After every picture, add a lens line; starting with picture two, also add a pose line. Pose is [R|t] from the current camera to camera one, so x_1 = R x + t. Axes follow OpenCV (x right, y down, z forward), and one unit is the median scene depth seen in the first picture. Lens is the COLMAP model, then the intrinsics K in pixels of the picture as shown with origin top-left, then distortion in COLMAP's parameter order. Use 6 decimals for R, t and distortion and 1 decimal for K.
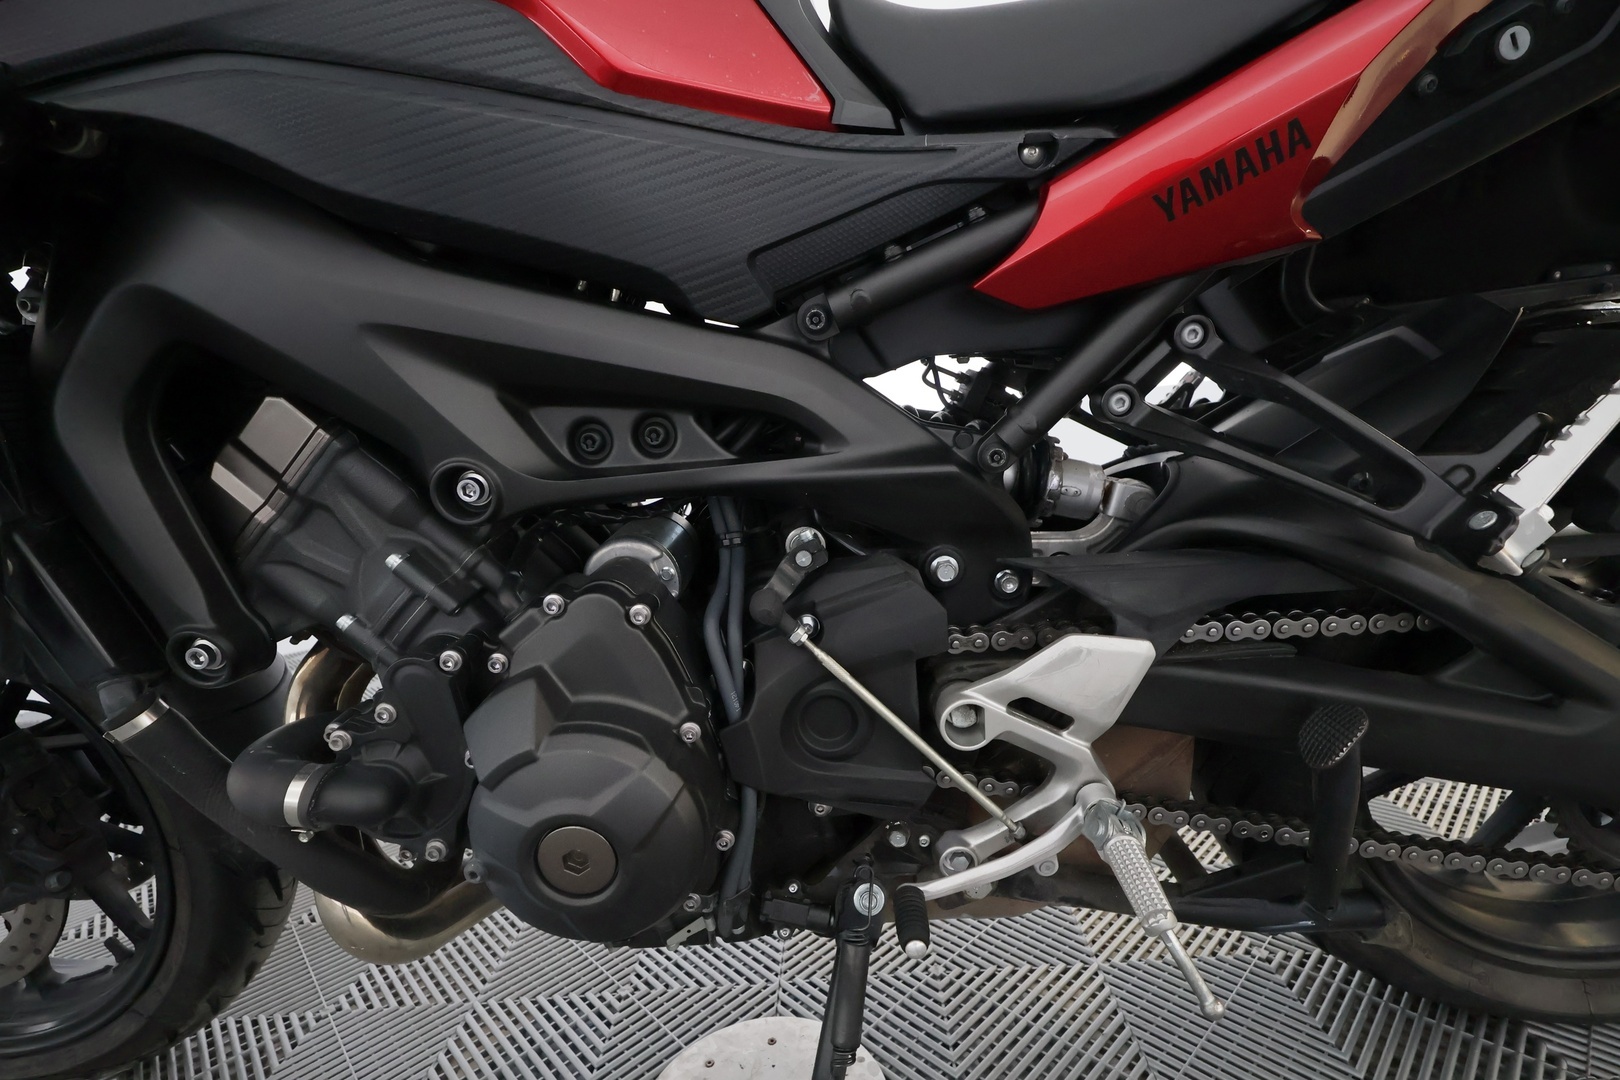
lens RADIAL K [[711.7, 0, 810.0], [0, 711.7, 540.0], [0, 0, 1]] dist [-0.013901, 0.000004]
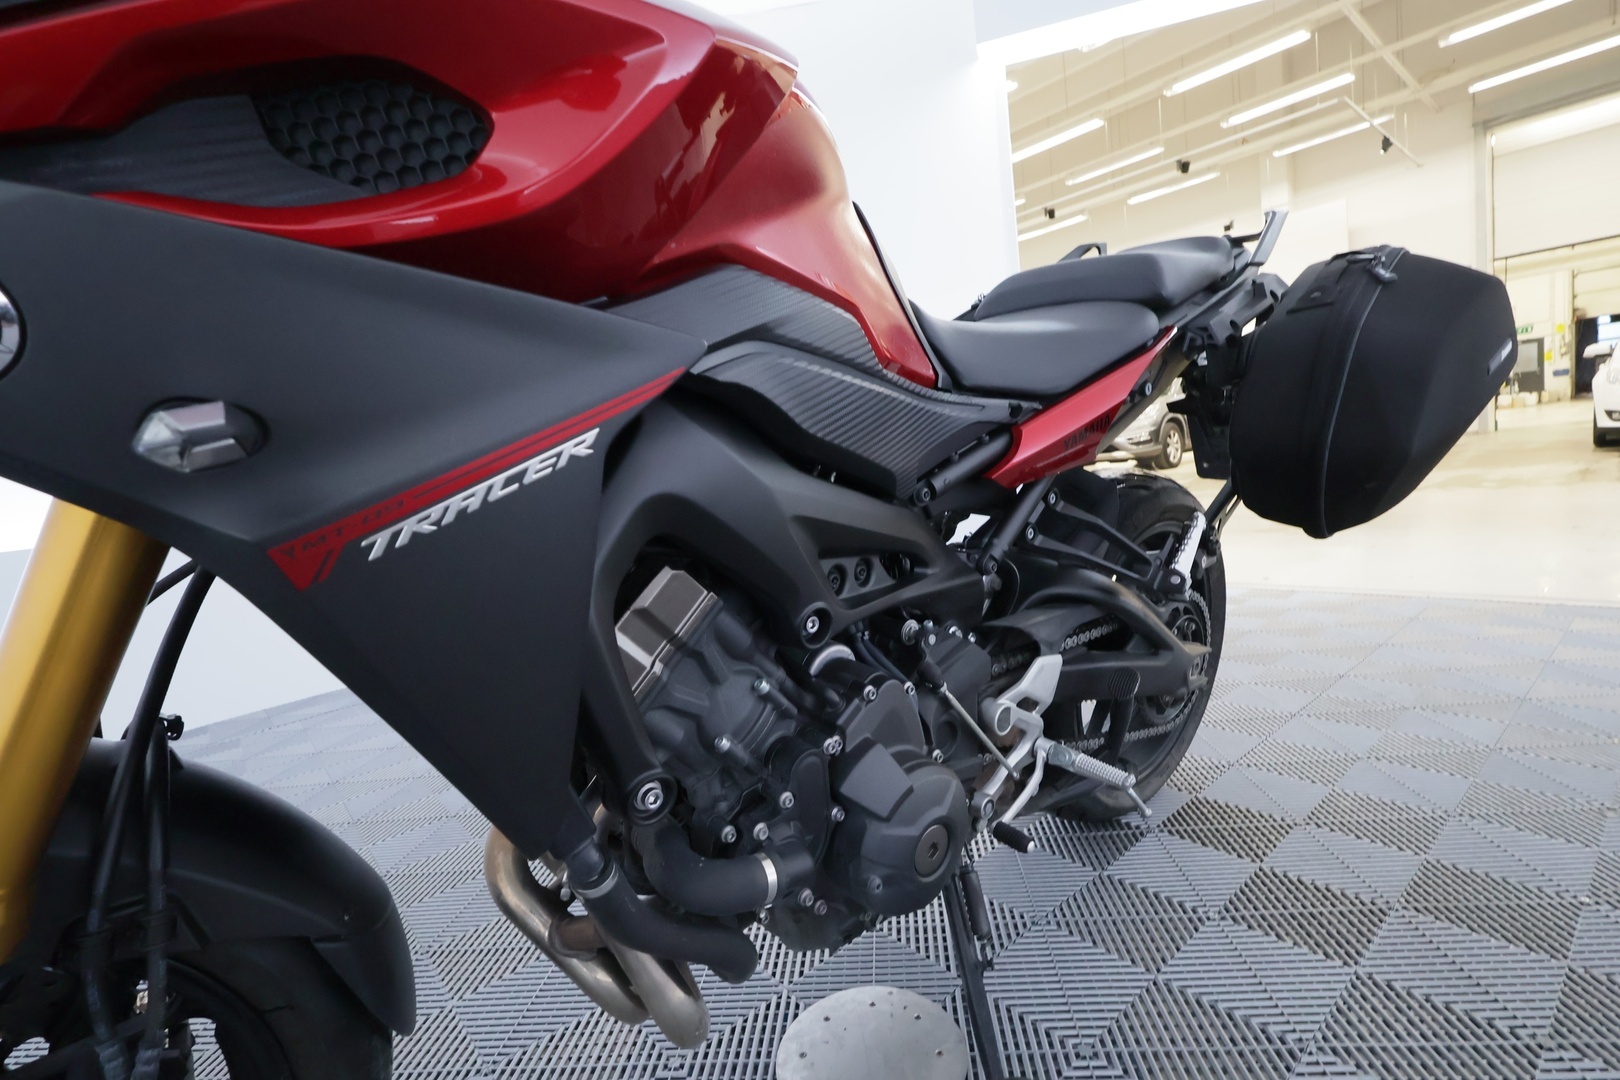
lens RADIAL K [[784.7, 0, 810.0], [0, 784.7, 540.0], [0, 0, 1]] dist [0.021585, 0.000012]
pose [[0.732786, -0.062240, 0.677607, -1.407326], [0.132230, 0.989850, -0.052078, -0.139455], [-0.667488, 0.127762, 0.733578, -0.150489]]
